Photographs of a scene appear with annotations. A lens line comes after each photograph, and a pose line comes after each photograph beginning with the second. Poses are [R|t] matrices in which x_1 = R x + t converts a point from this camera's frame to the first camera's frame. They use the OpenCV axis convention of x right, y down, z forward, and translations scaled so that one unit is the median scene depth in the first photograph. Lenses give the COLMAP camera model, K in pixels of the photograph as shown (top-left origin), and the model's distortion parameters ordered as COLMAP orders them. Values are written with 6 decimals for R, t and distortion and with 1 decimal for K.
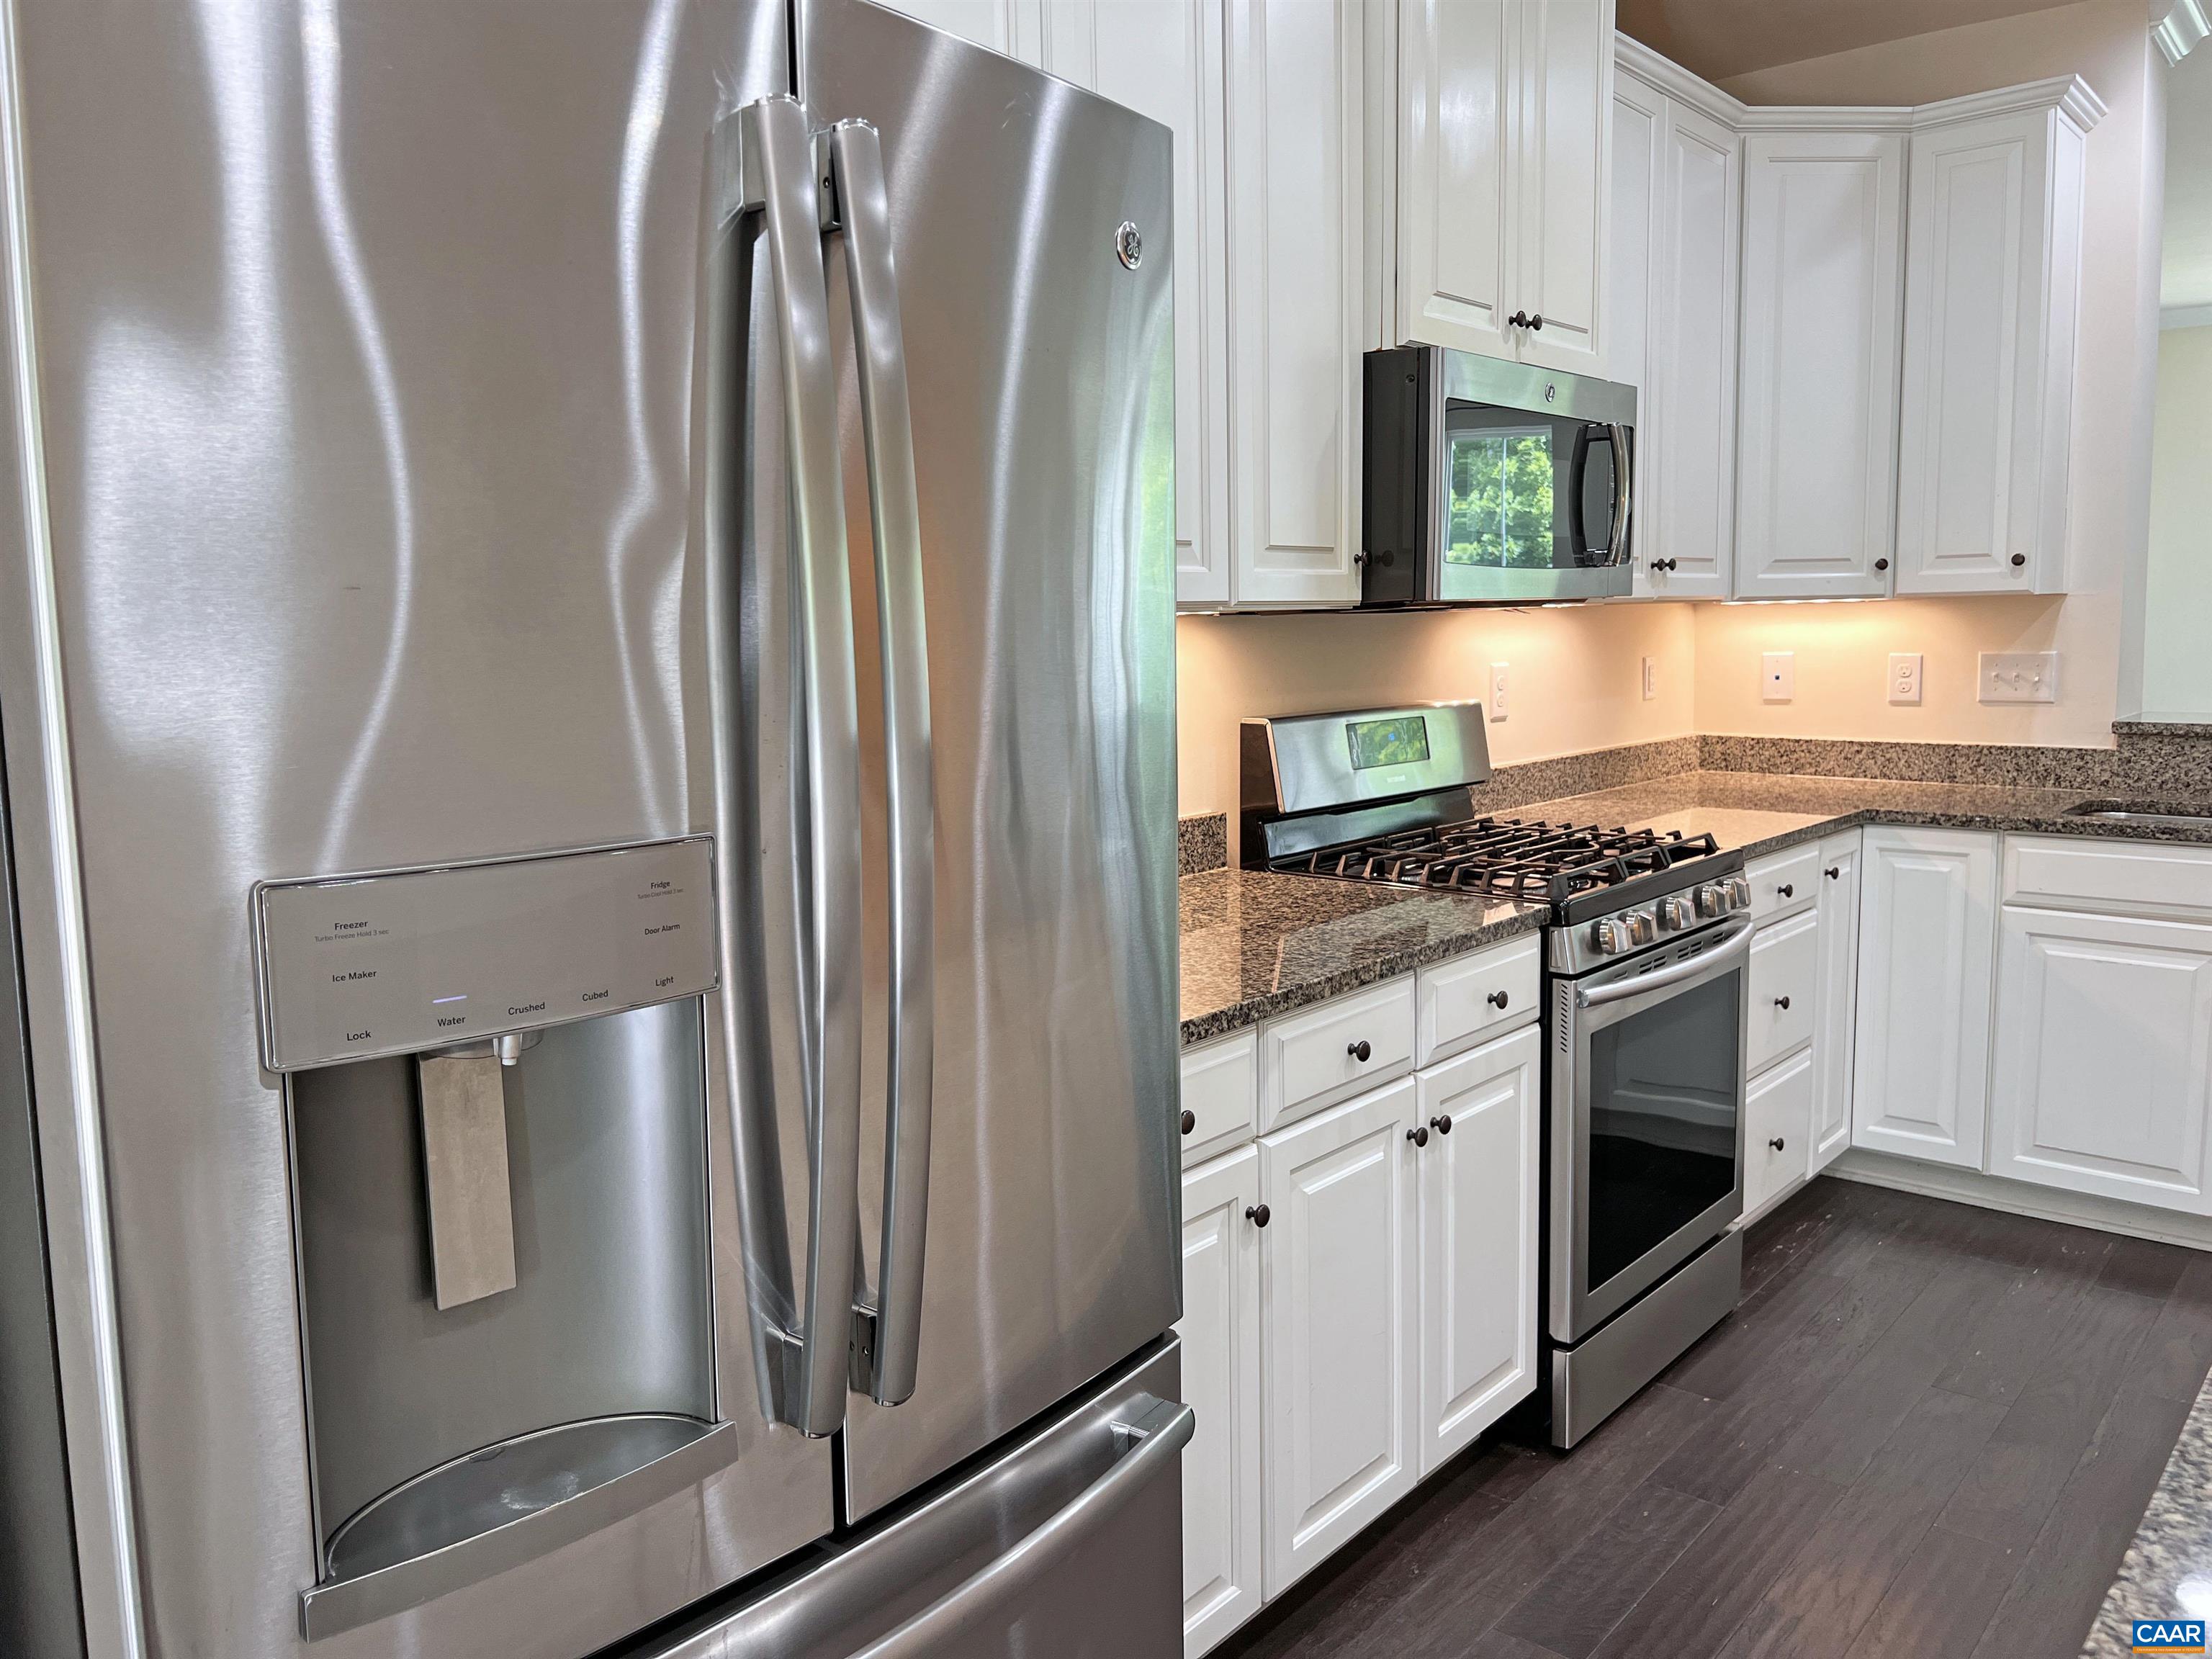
lens RADIAL K [[1665.4, 0, 1121.3], [0, 1665.4, 814.4], [0, 0, 1]] dist [0.054261, -0.066599]
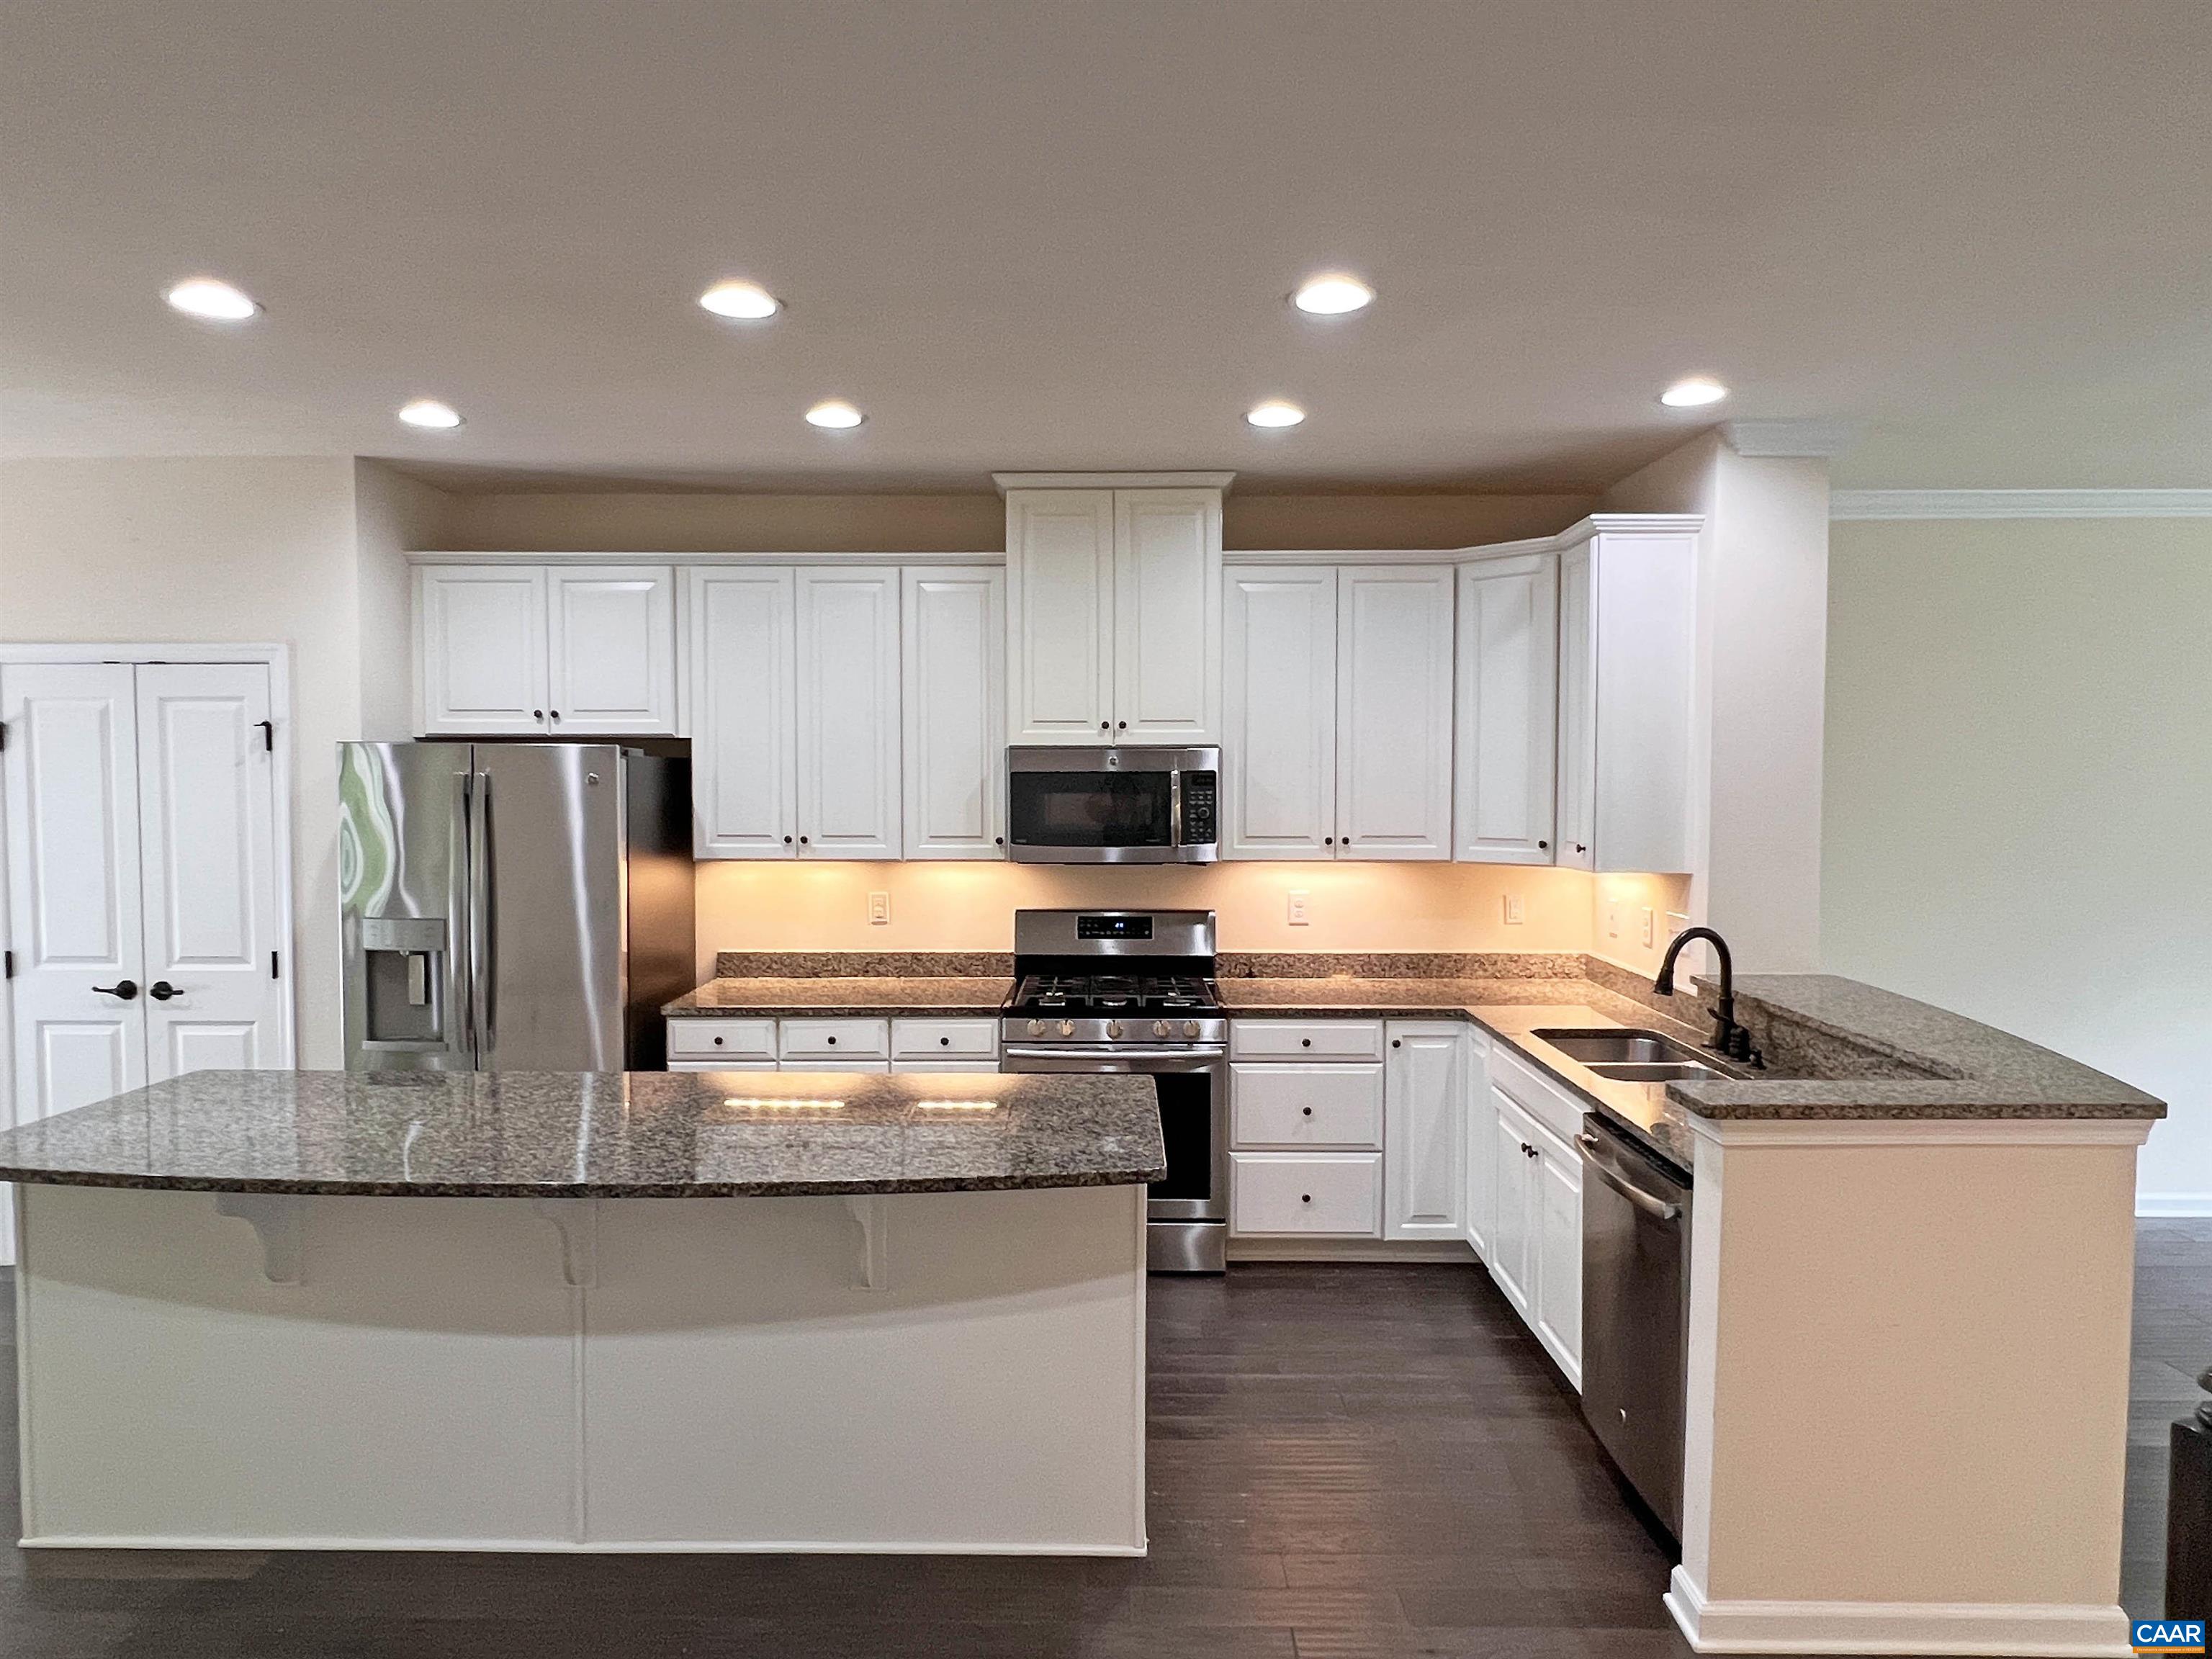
lens RADIAL K [[1366.0, 0, 1106.1], [0, 1366.0, 839.3], [0, 0, 1]] dist [-0.001818, -0.002014]
pose [[0.642802, 0.051361, -0.764309, 1.176197], [-0.101677, 0.994642, -0.018673, -0.099605], [0.759255, 0.089716, 0.644580, -0.037048]]
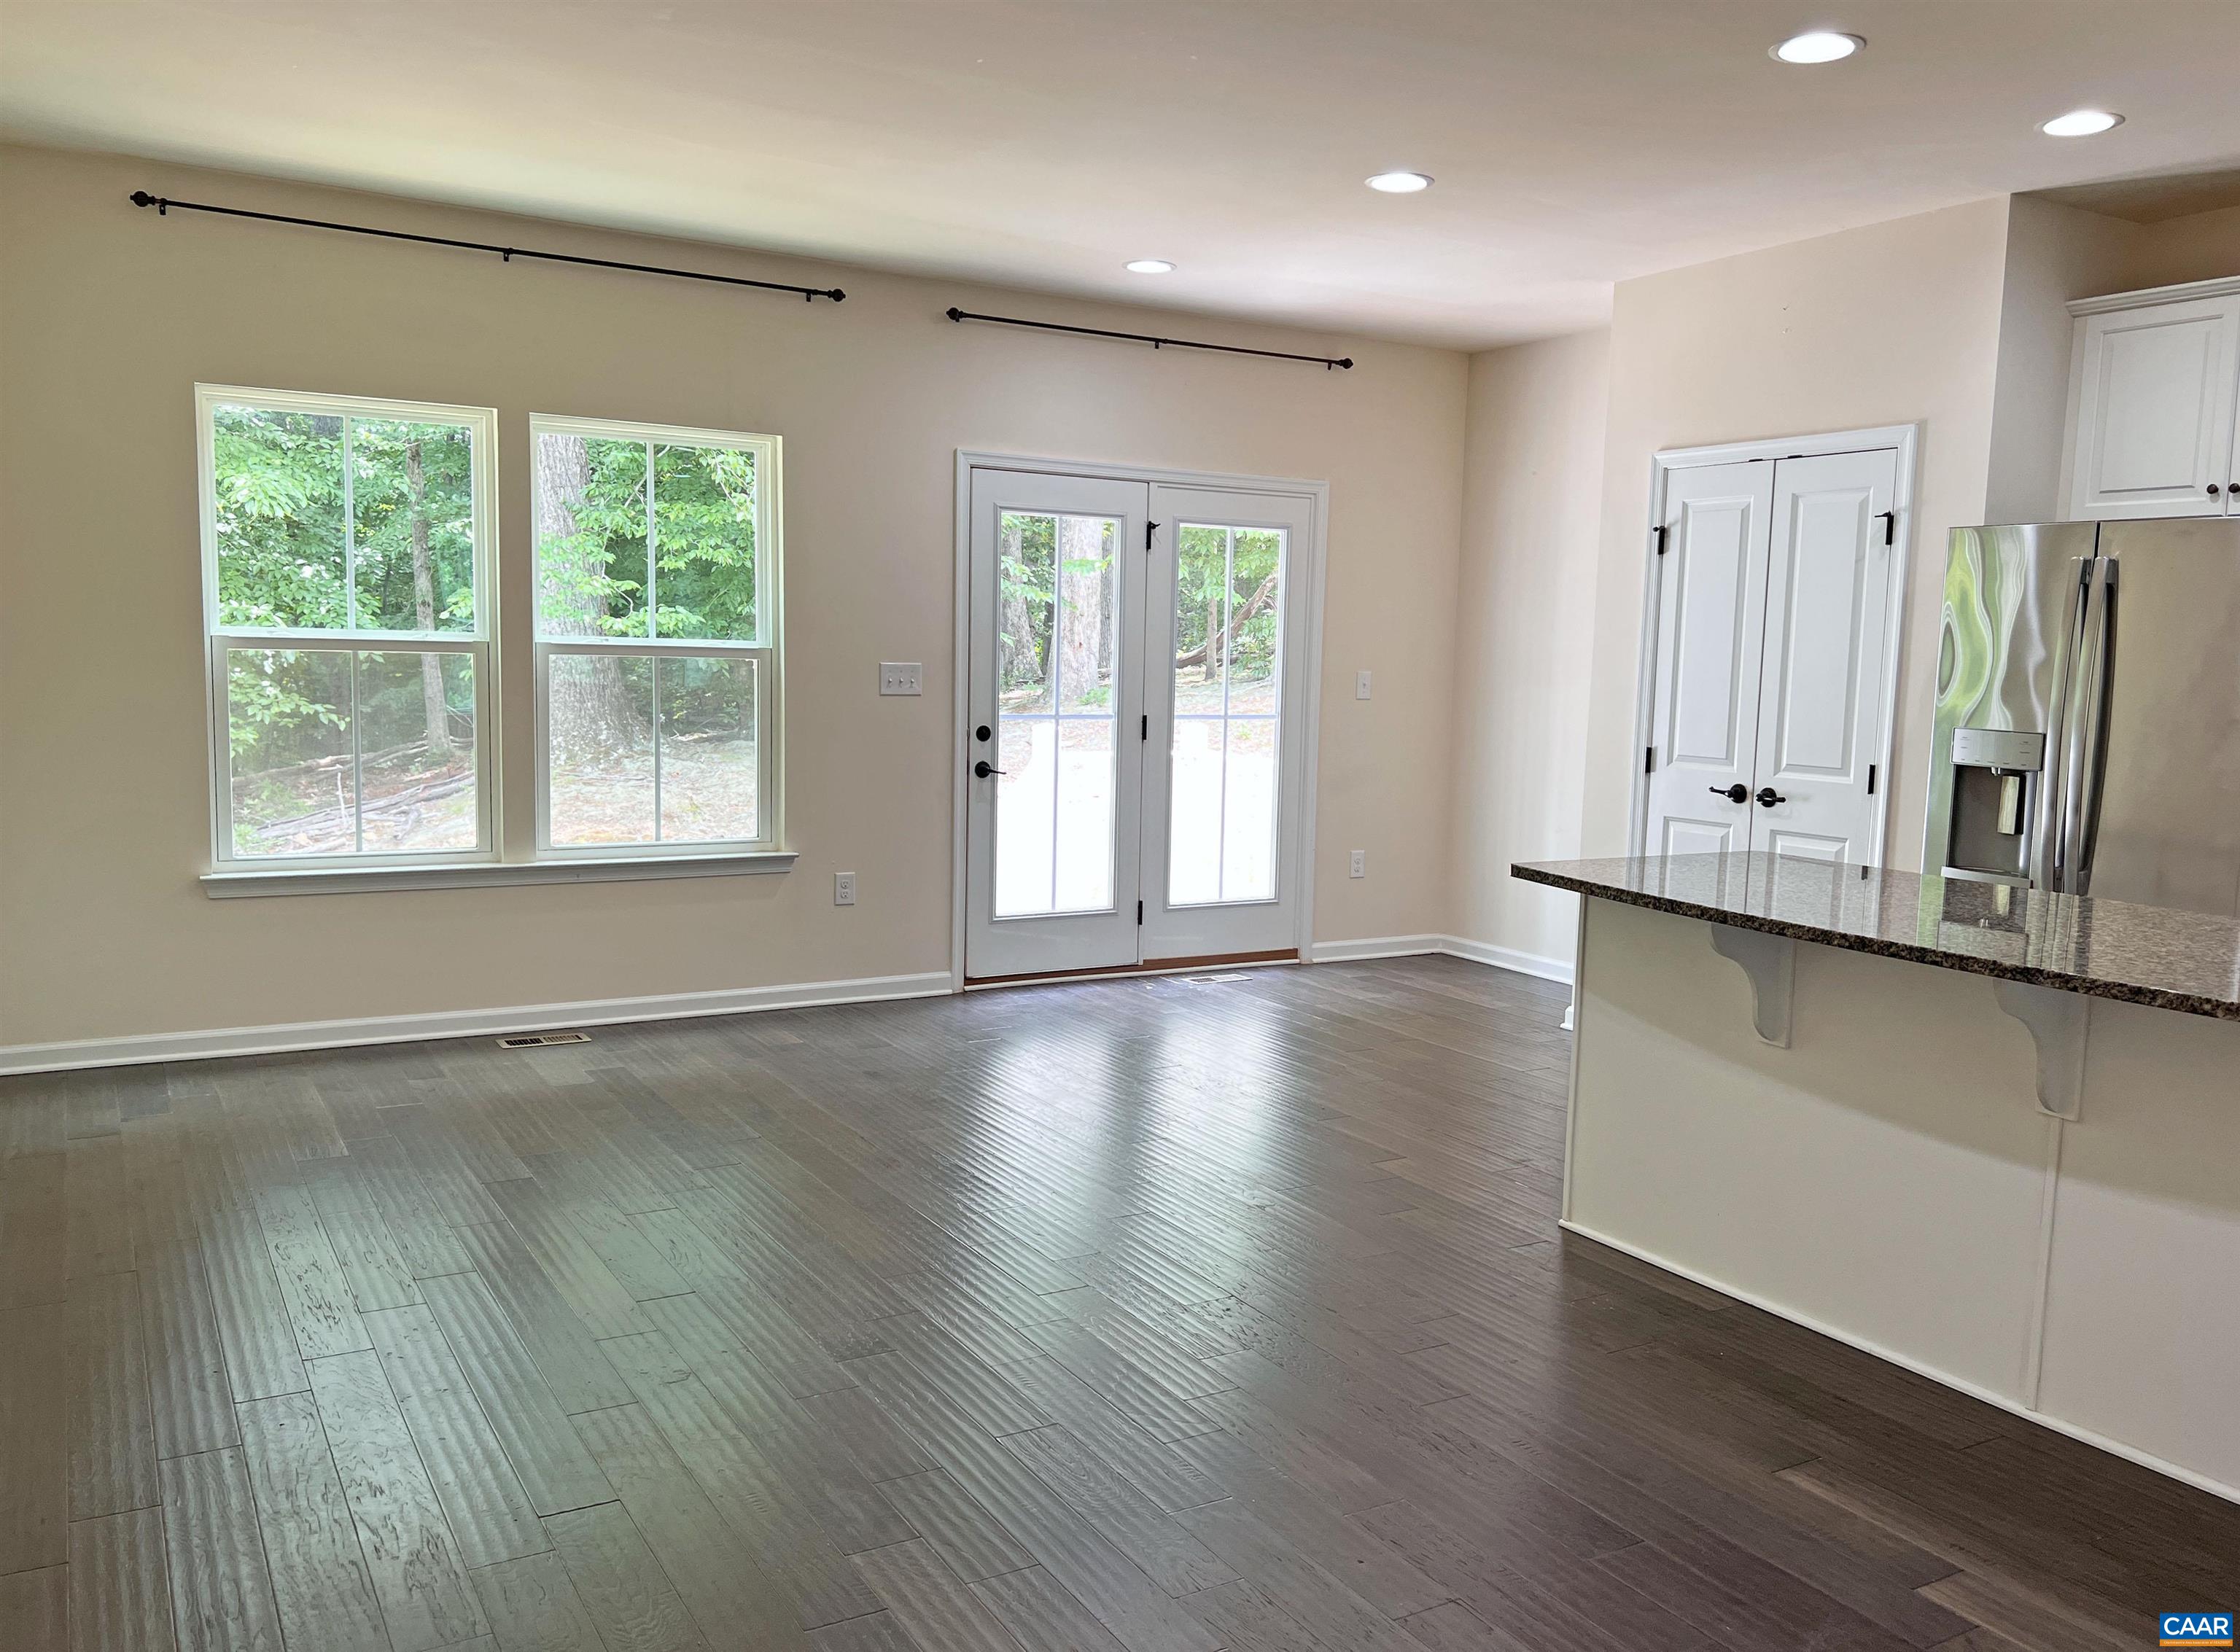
lens RADIAL K [[1765.8, 0, 1119.2], [0, 1765.8, 844.5], [0, 0, 1]] dist [0.026626, -0.021755]
pose [[-0.329131, 0.114947, -0.937262, 1.356209], [-0.129675, 0.977658, 0.165438, -0.043666], [0.935338, 0.175991, -0.306872, 0.074194]]
